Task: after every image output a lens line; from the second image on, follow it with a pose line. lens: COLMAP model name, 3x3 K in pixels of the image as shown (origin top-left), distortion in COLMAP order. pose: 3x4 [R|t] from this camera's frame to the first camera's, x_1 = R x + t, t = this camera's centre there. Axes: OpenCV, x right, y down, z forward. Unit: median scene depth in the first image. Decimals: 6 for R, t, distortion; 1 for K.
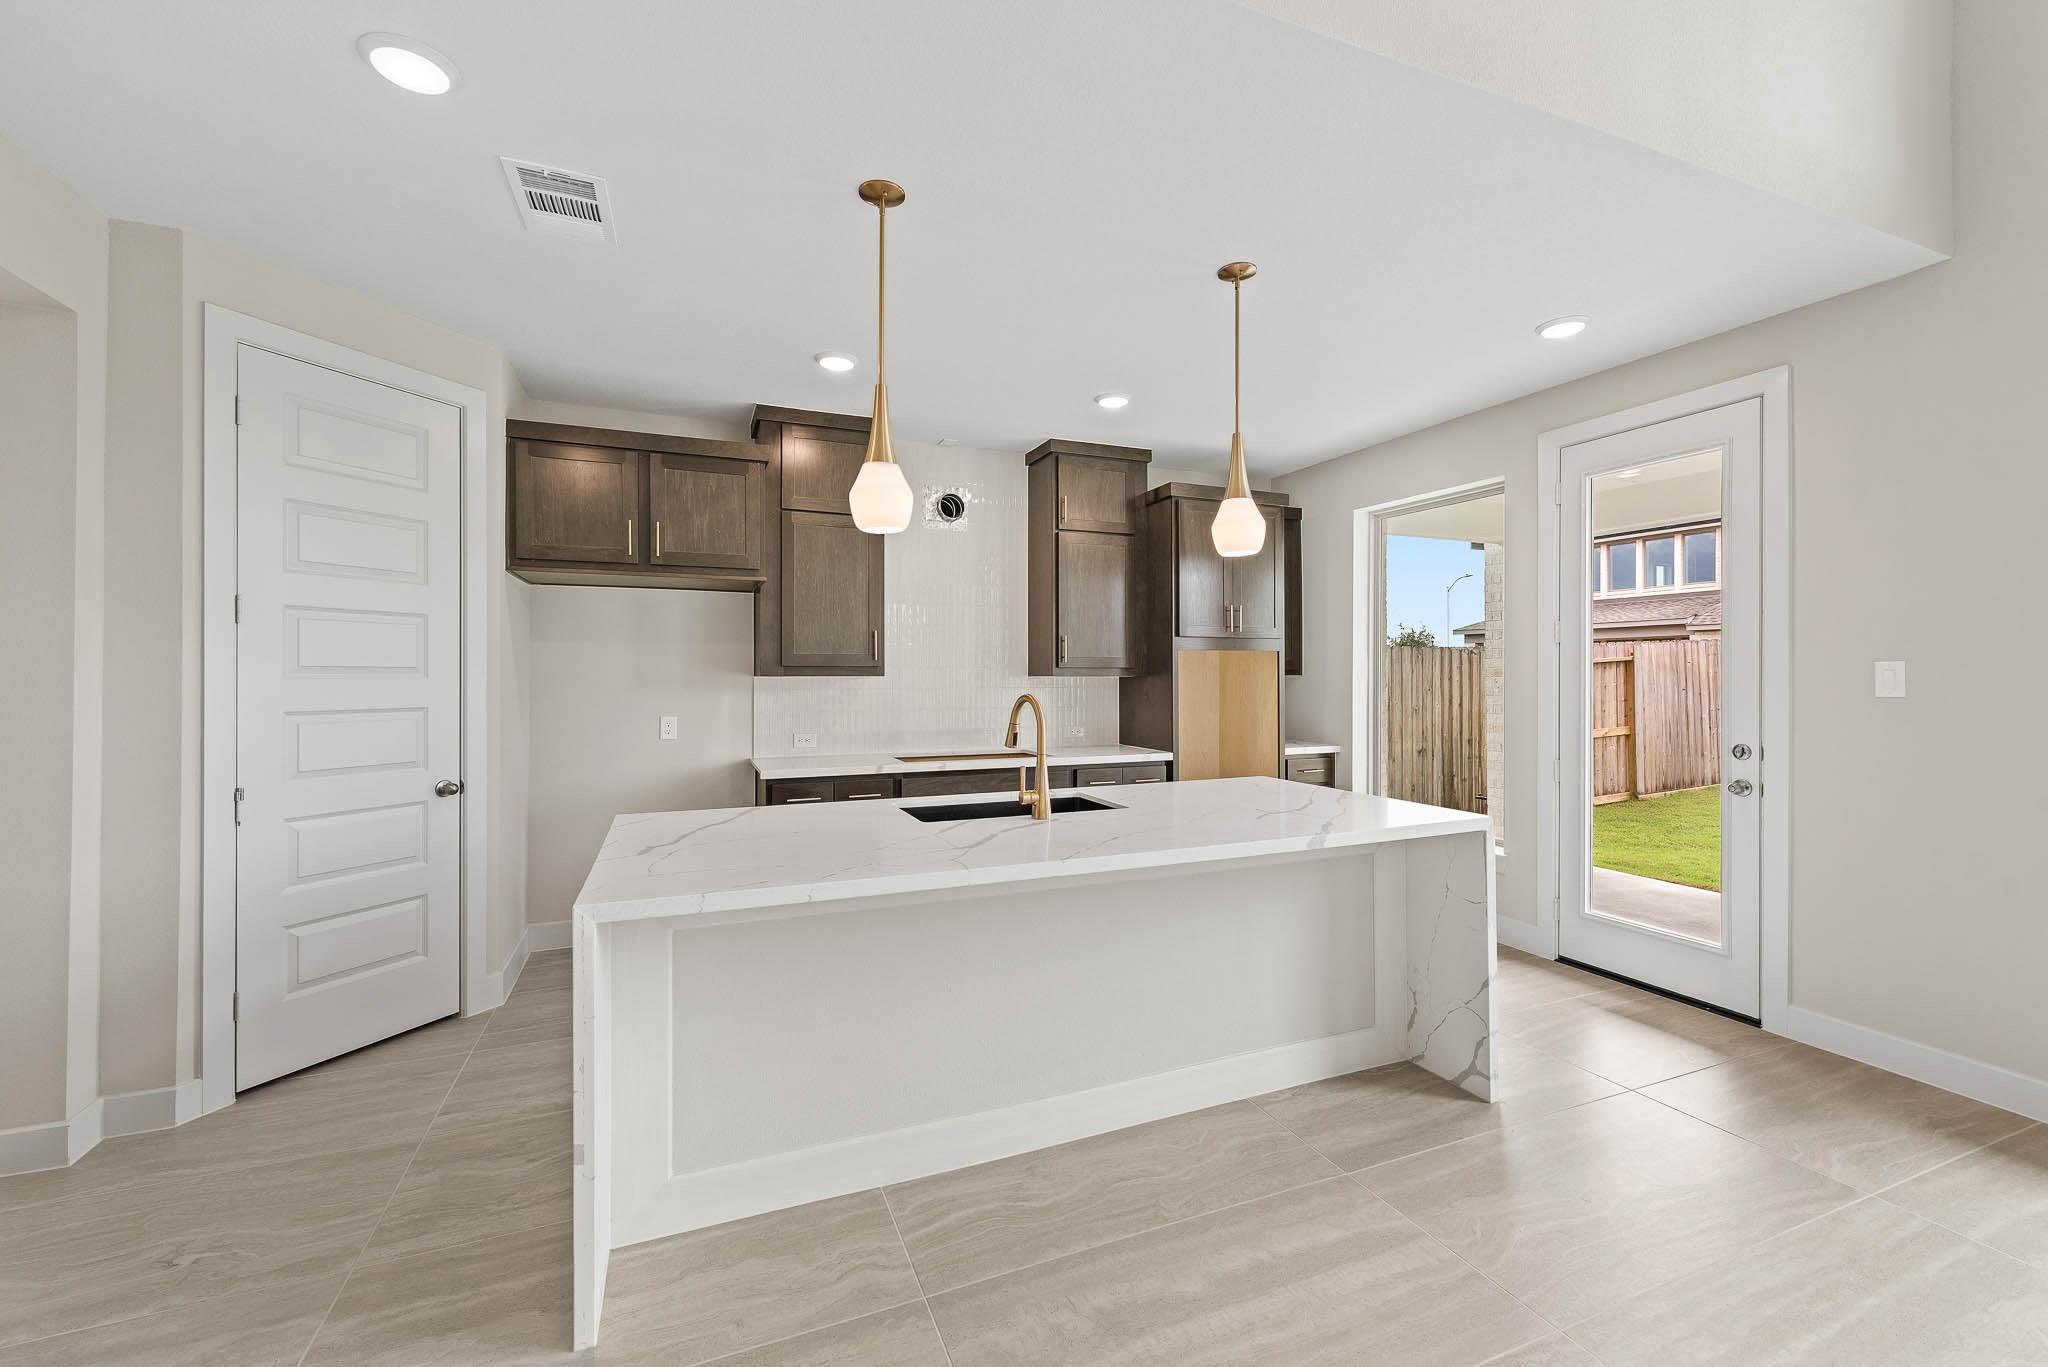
lens RADIAL K [[844.1, 0, 1028.4], [0, 844.1, 678.2], [0, 0, 1]] dist [-0.009185, -0.000402]
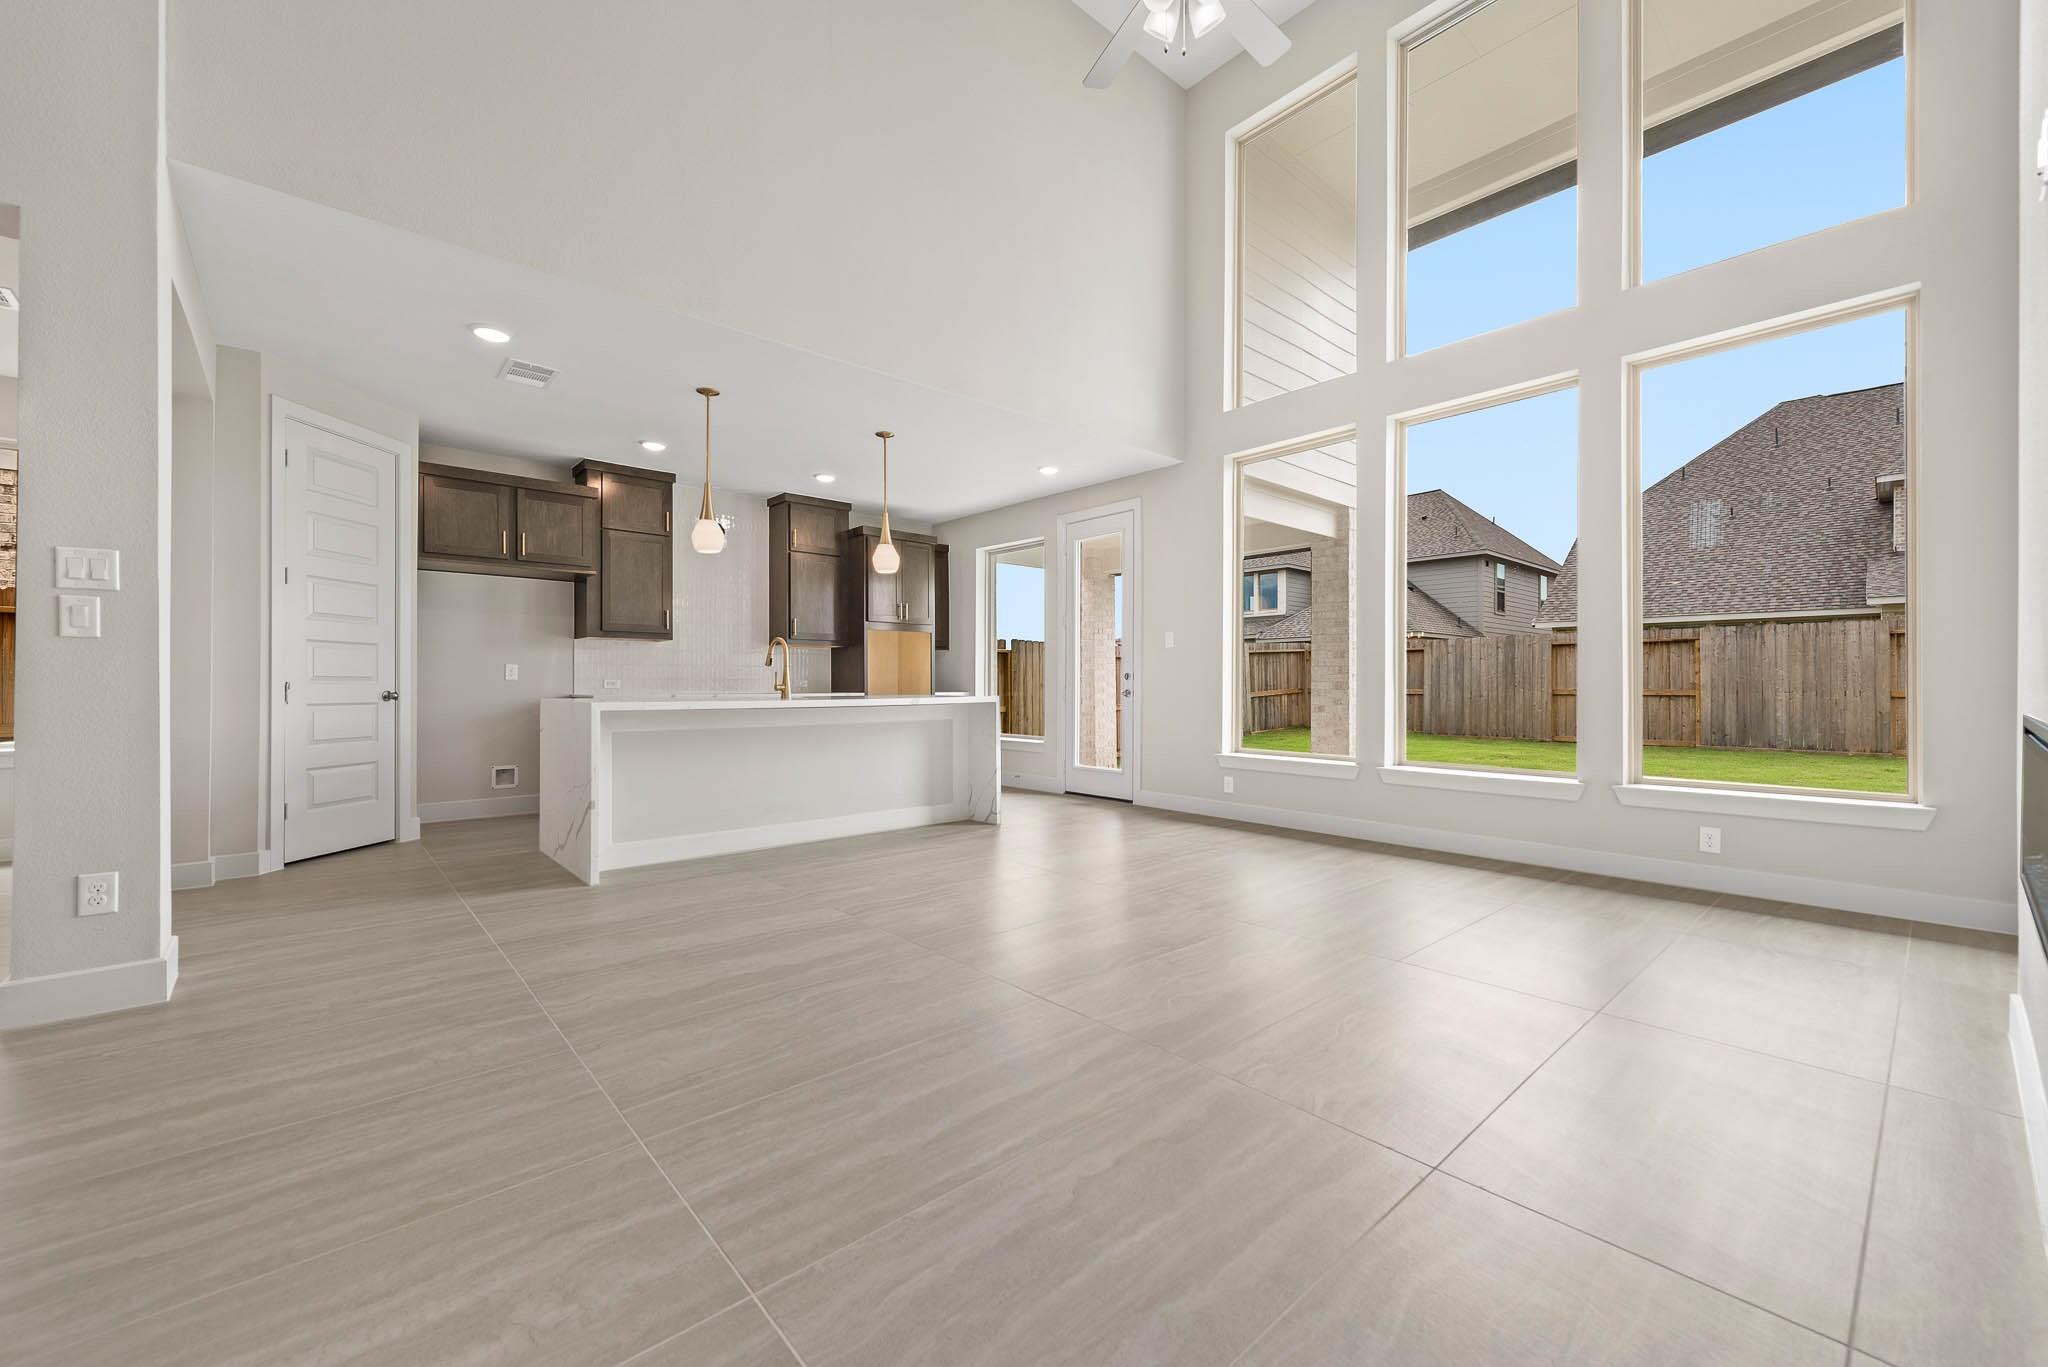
lens RADIAL K [[803.0, 0, 1031.3], [0, 803.0, 684.9], [0, 0, 1]] dist [0.006000, -0.001961]
pose [[0.943014, 0.001125, 0.332751, -0.041881], [-0.000752, 0.999999, -0.001253, 0.081259], [-0.332752, 0.000931, 0.943014, -0.605033]]
